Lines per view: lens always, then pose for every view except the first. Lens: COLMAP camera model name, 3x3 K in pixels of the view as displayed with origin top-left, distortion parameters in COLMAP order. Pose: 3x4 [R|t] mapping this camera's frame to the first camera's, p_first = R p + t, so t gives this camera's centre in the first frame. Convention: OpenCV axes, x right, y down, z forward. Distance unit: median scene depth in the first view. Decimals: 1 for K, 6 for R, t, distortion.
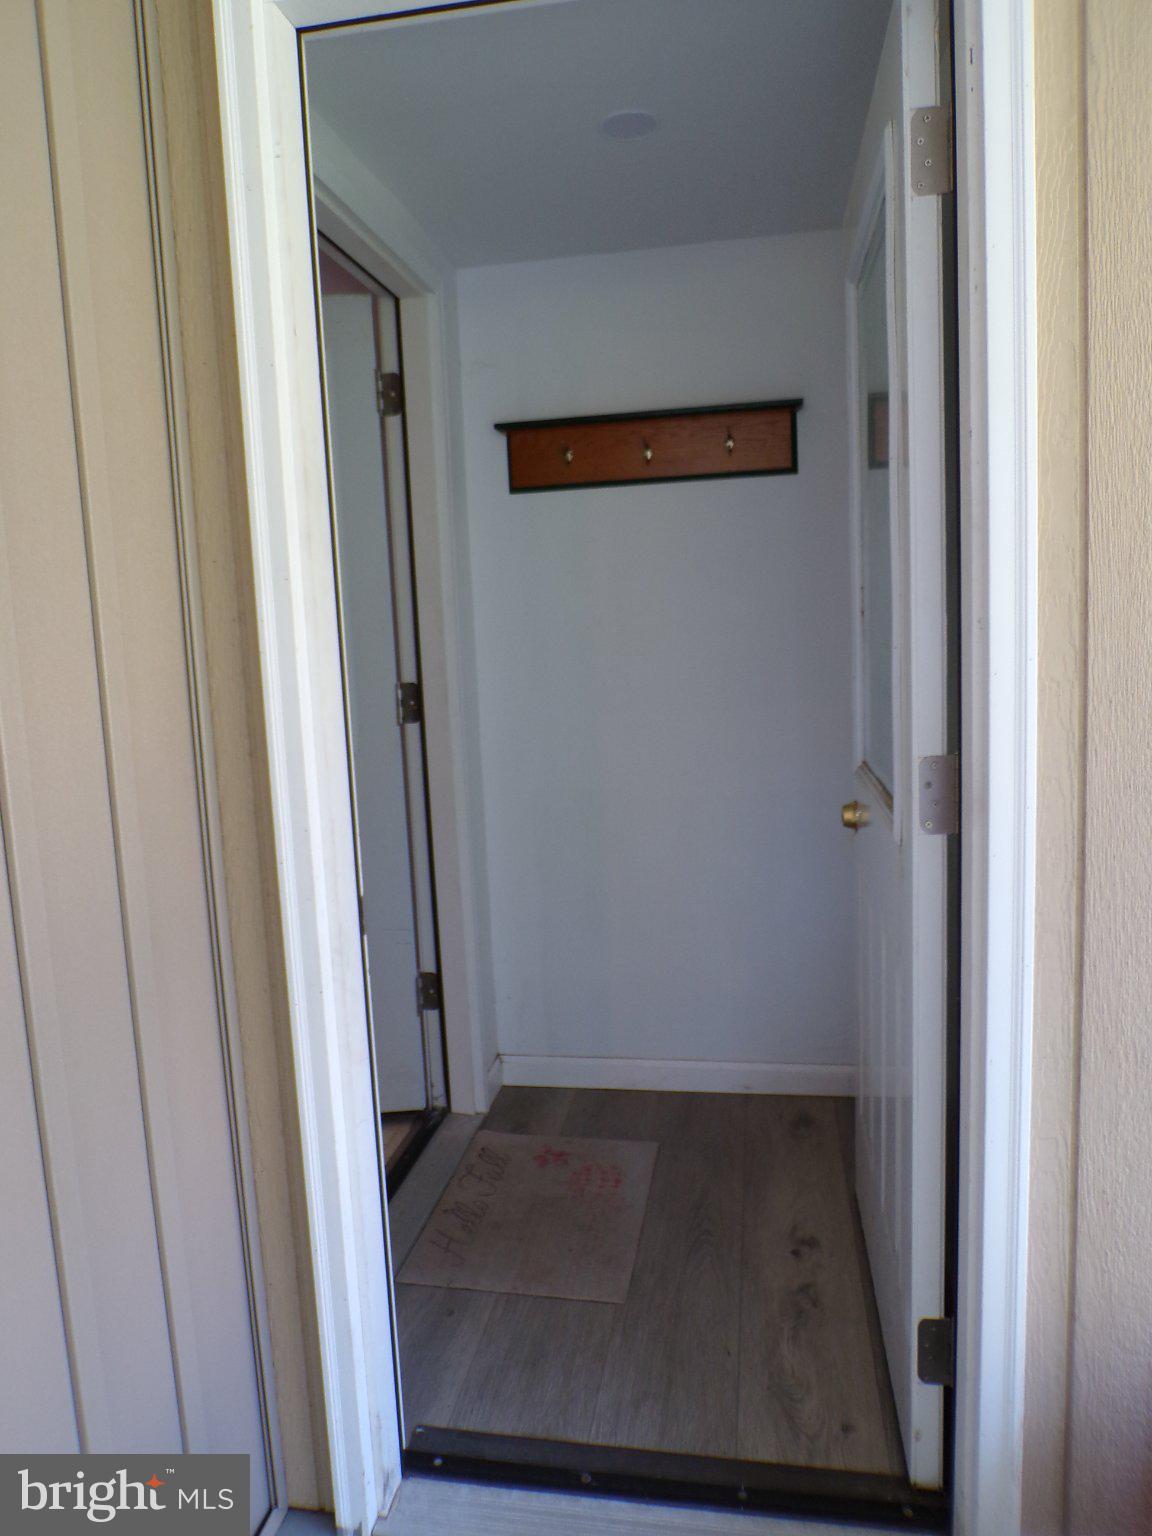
lens RADIAL K [[1058.3, 0, 576.0], [0, 1058.3, 768.0], [0, 0, 1]] dist [-0.002209, -0.002665]
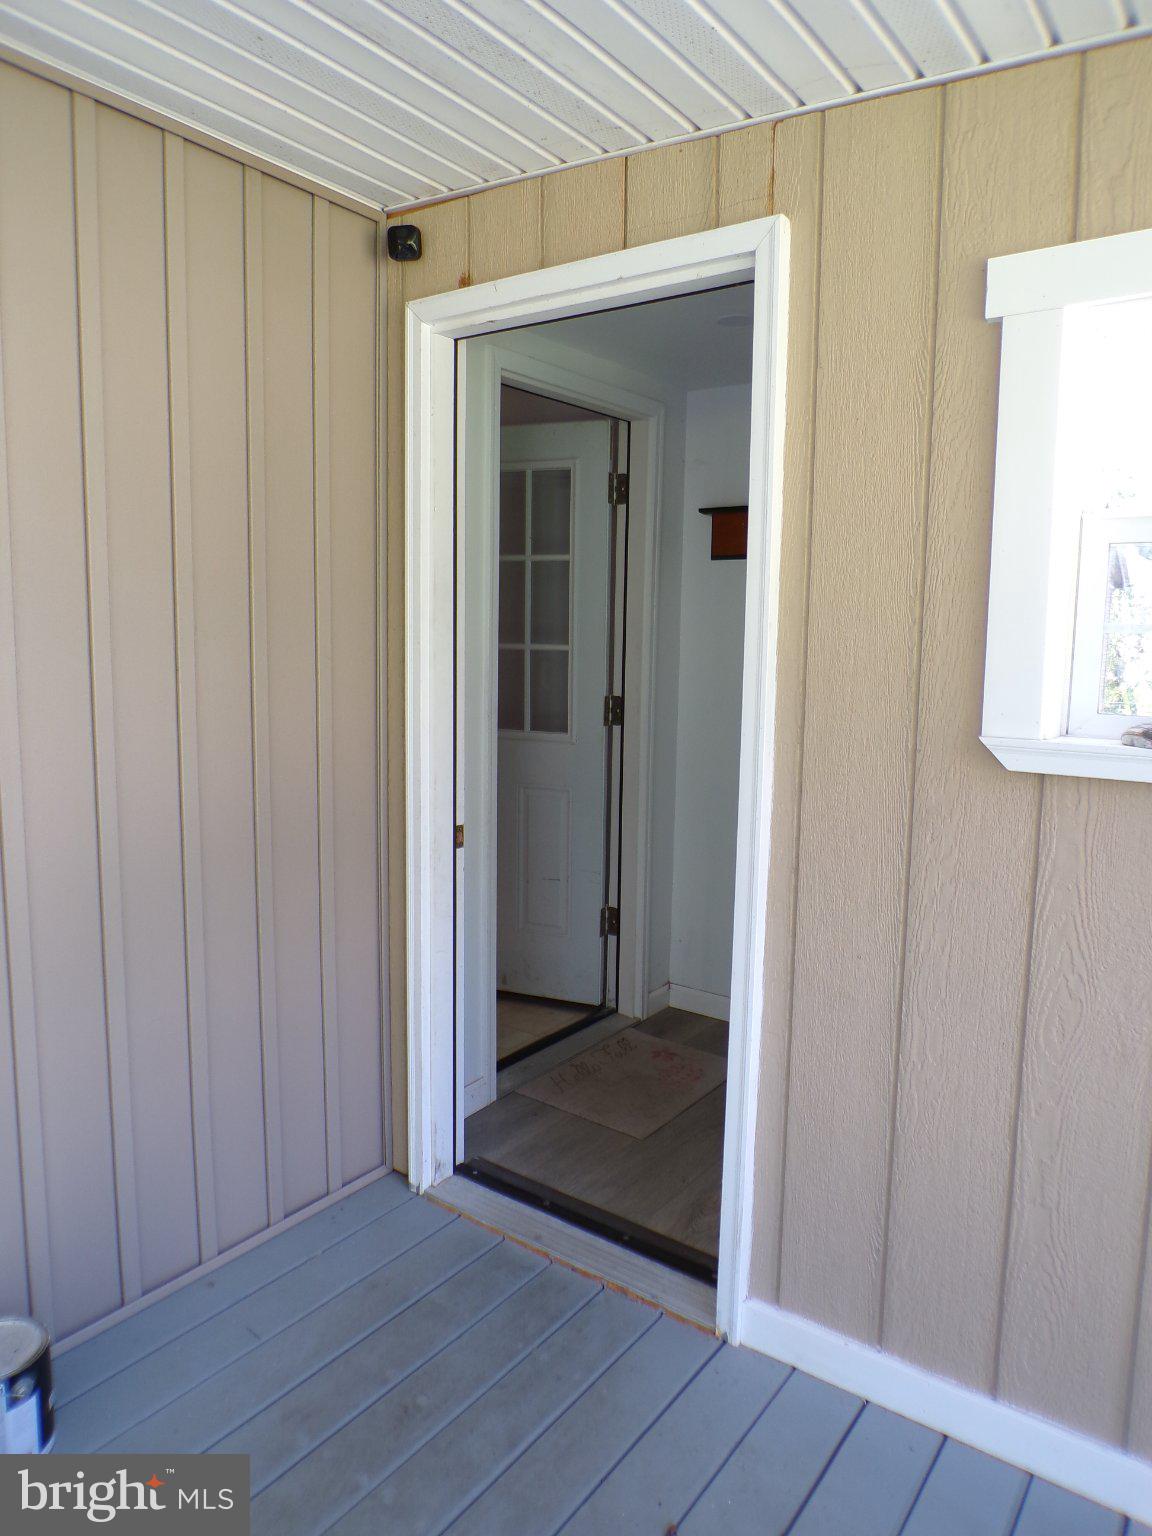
lens RADIAL K [[1058.3, 0, 576.0], [0, 1058.3, 768.0], [0, 0, 1]] dist [-0.002209, -0.002665]
pose [[0.896303, 0.115181, -0.428223, 0.417887], [-0.110628, 0.993224, 0.035599, -0.032708], [0.429421, 0.015466, 0.902972, -0.283408]]
